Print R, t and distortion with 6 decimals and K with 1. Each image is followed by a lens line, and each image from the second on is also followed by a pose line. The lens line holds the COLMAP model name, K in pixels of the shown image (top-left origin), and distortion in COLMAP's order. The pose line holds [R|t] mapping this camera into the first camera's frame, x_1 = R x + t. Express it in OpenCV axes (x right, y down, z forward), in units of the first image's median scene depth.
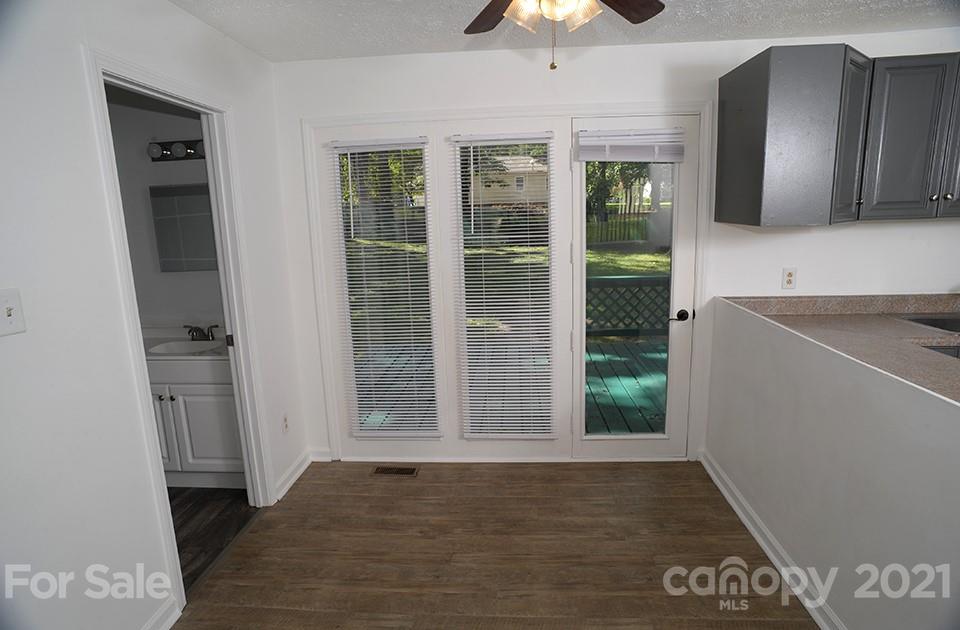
lens RADIAL K [[533.7, 0, 486.3], [0, 533.7, 321.4], [0, 0, 1]] dist [-0.108554, 0.062446]
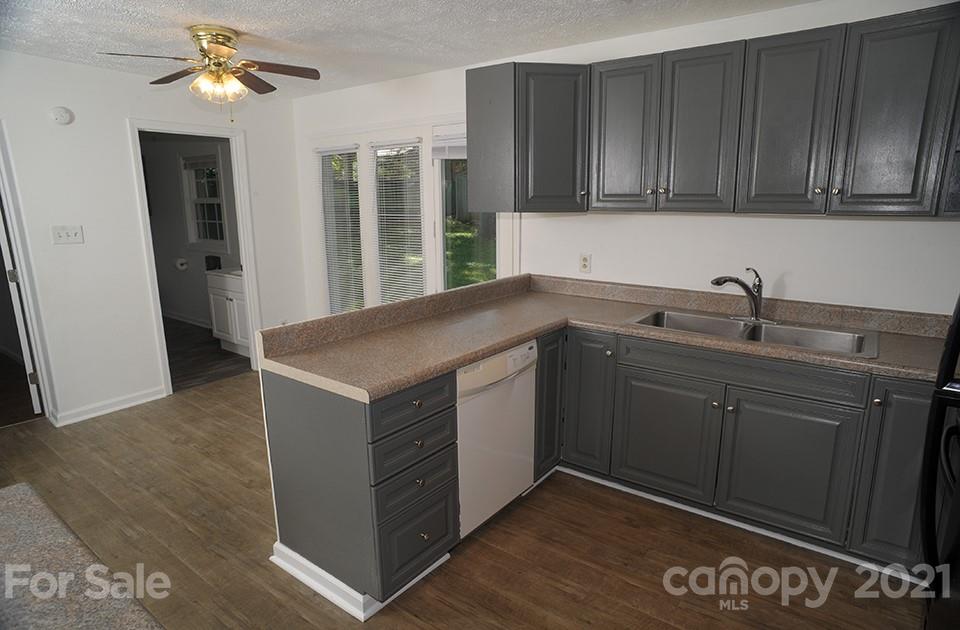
lens RADIAL K [[547.8, 0, 485.1], [0, 547.8, 317.3], [0, 0, 1]] dist [-0.100247, 0.071179]
pose [[0.839213, 0.142777, -0.524725, 0.154070], [-0.129544, 0.989628, 0.062091, -0.002124], [0.528147, 0.015867, 0.849004, -0.011024]]
